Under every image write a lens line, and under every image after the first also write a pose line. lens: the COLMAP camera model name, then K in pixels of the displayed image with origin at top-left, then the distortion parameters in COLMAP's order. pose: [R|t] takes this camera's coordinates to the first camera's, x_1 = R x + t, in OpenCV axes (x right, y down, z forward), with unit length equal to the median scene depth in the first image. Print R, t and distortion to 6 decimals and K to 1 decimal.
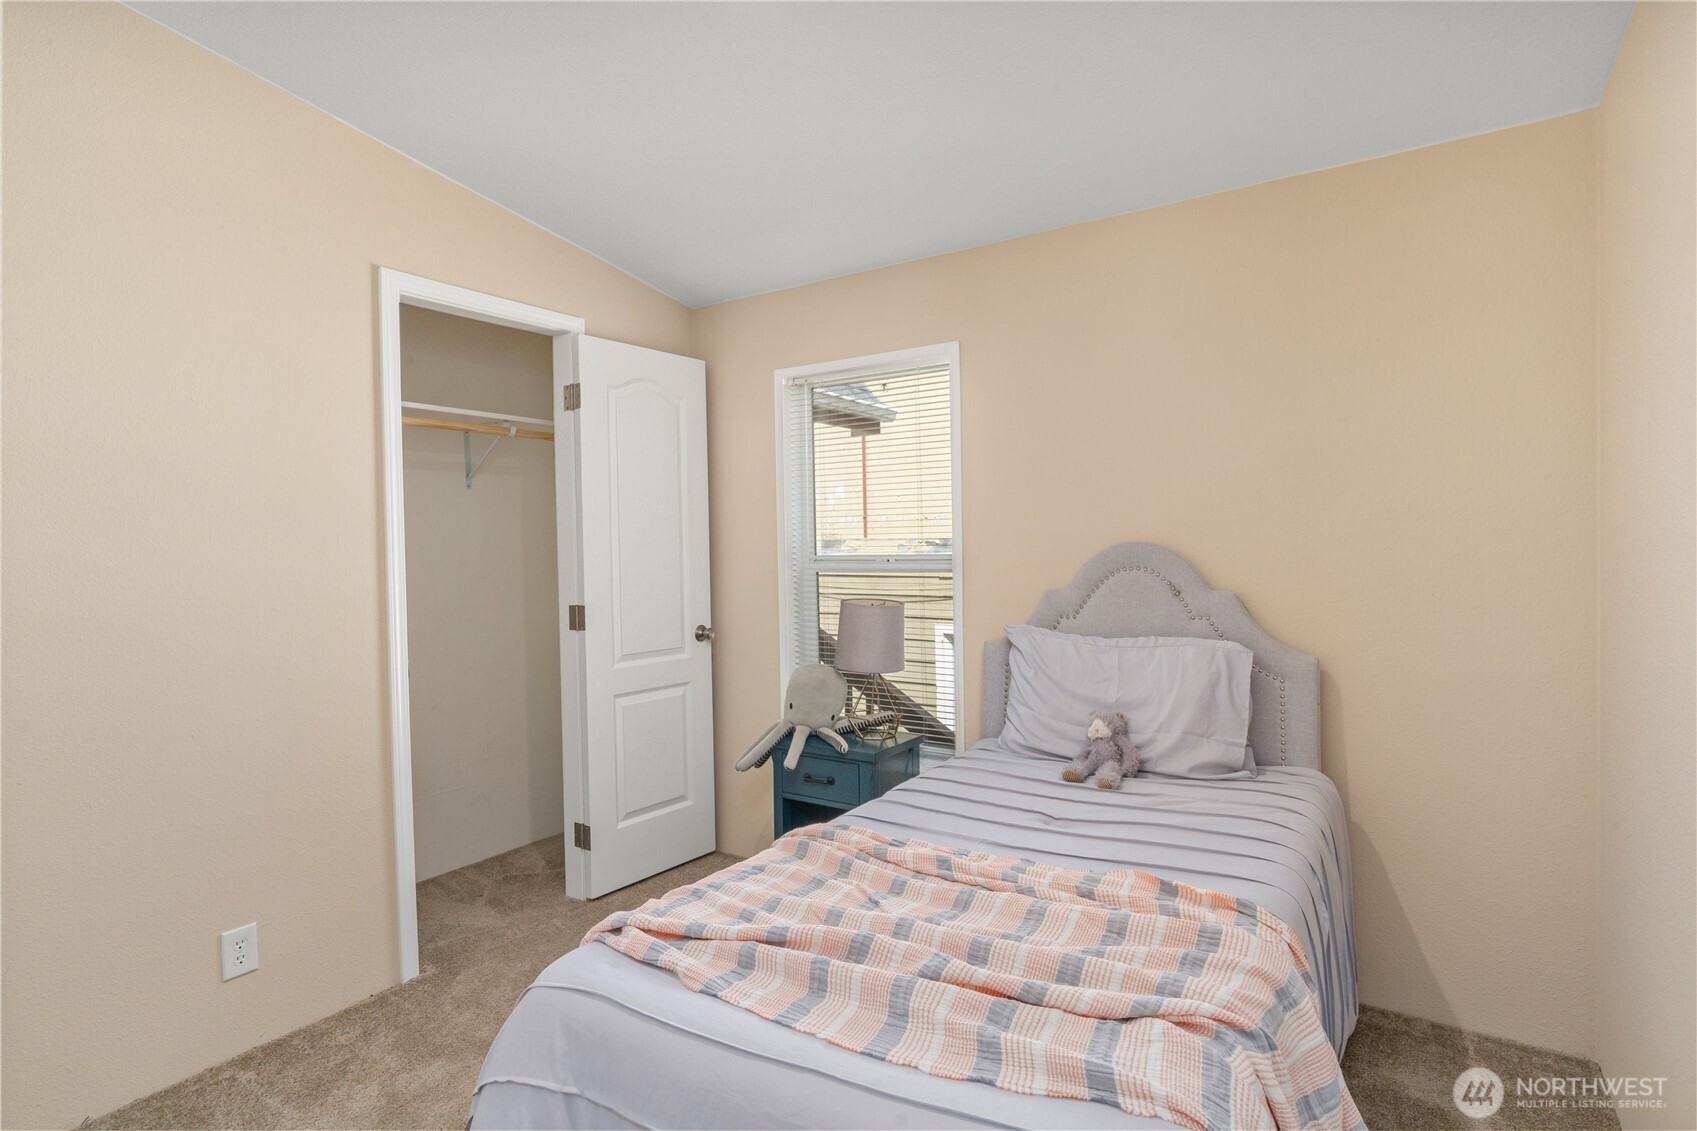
lens RADIAL K [[861.1, 0, 850.4], [0, 861.1, 563.1], [0, 0, 1]] dist [-0.015173, 0.000020]
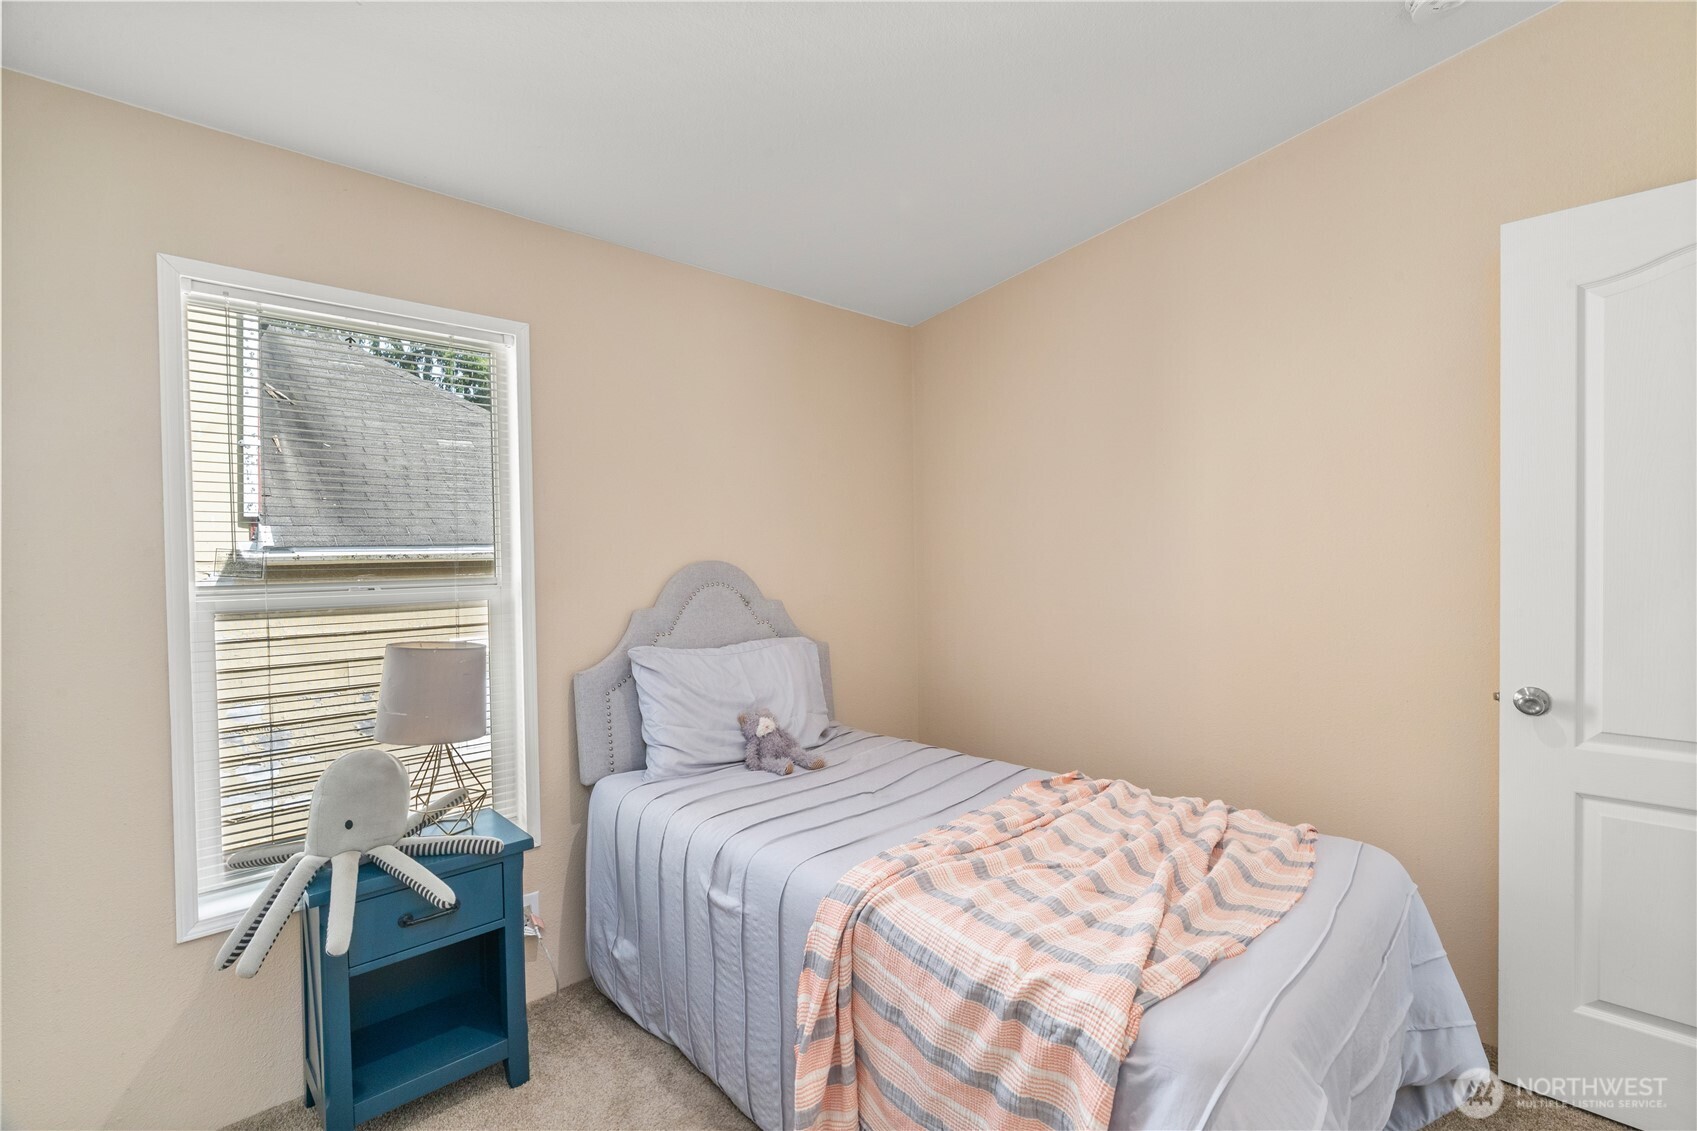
lens RADIAL K [[773.6, 0, 850.3], [0, 773.6, 566.4], [0, 0, 1]] dist [-0.003474, -0.000109]
pose [[0.220120, -0.004294, 0.975463, -0.634668], [0.027999, 0.999606, -0.001918, -0.010219], [-0.975071, 0.027734, 0.220154, 0.622148]]
